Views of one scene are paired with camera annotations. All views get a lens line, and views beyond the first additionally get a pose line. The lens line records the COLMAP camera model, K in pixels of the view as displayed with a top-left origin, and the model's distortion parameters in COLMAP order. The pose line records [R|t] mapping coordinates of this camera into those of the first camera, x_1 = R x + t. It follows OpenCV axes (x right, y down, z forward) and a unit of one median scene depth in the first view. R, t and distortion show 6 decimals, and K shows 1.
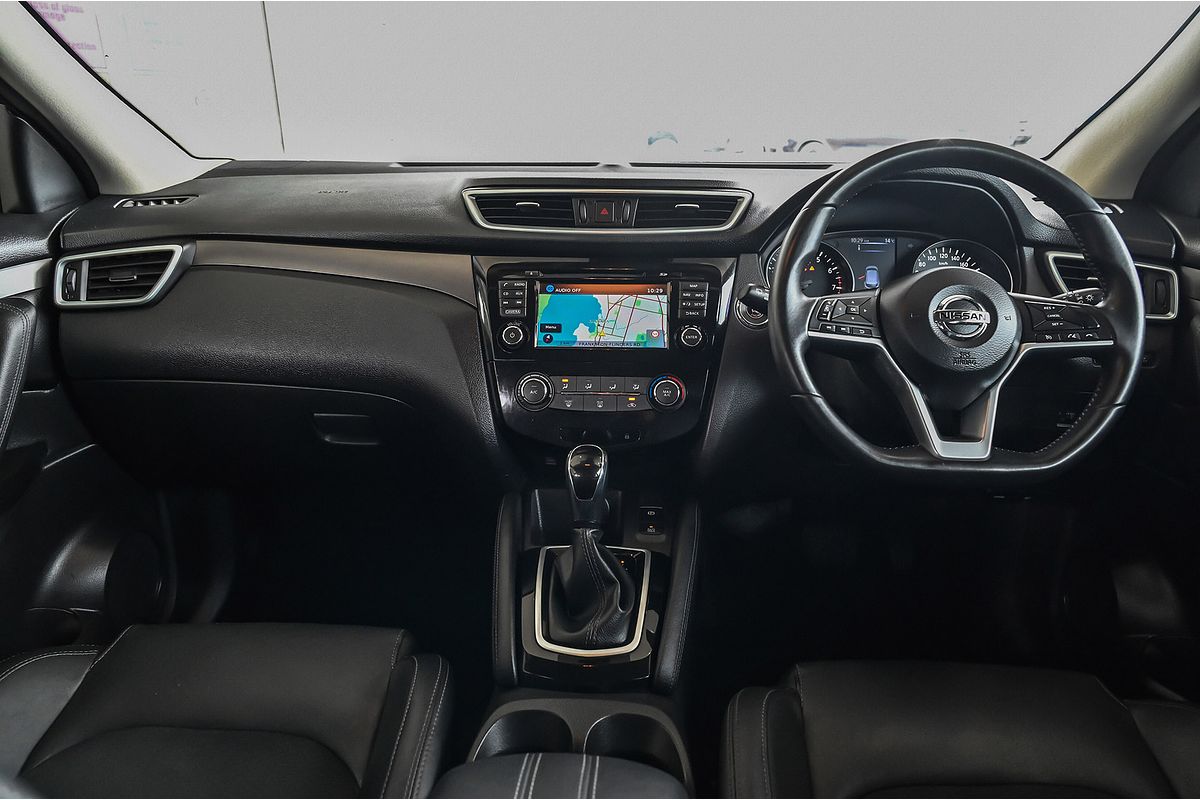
lens RADIAL K [[808.3, 0, 600.0], [0, 808.3, 400.0], [0, 0, 1]] dist [-0.006816, -0.001716]
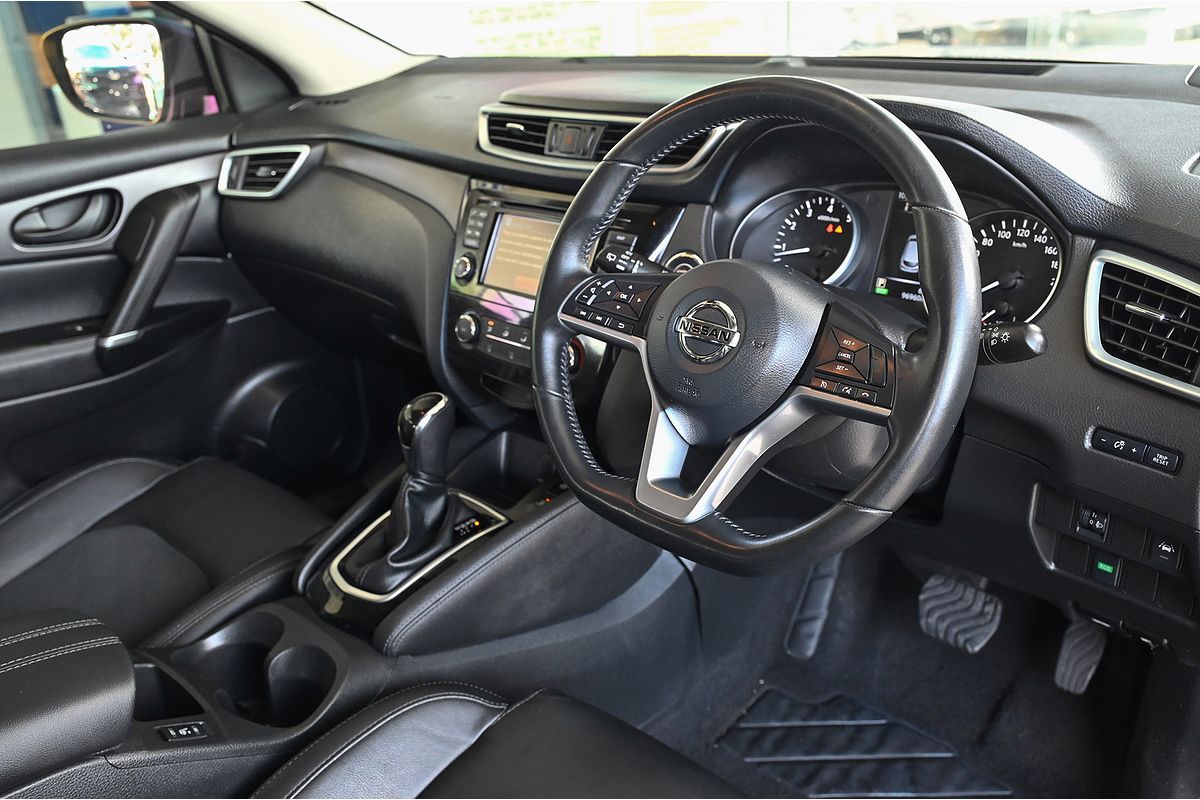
lens RADIAL K [[1006.2, 0, 600.0], [0, 1006.2, 400.0], [0, 0, 1]] dist [0.006371, 0.002552]
pose [[0.744579, 0.219345, -0.630468, 0.769327], [-0.153355, 0.975418, 0.158245, -0.135235], [0.649681, -0.021140, 0.759913, 0.189462]]
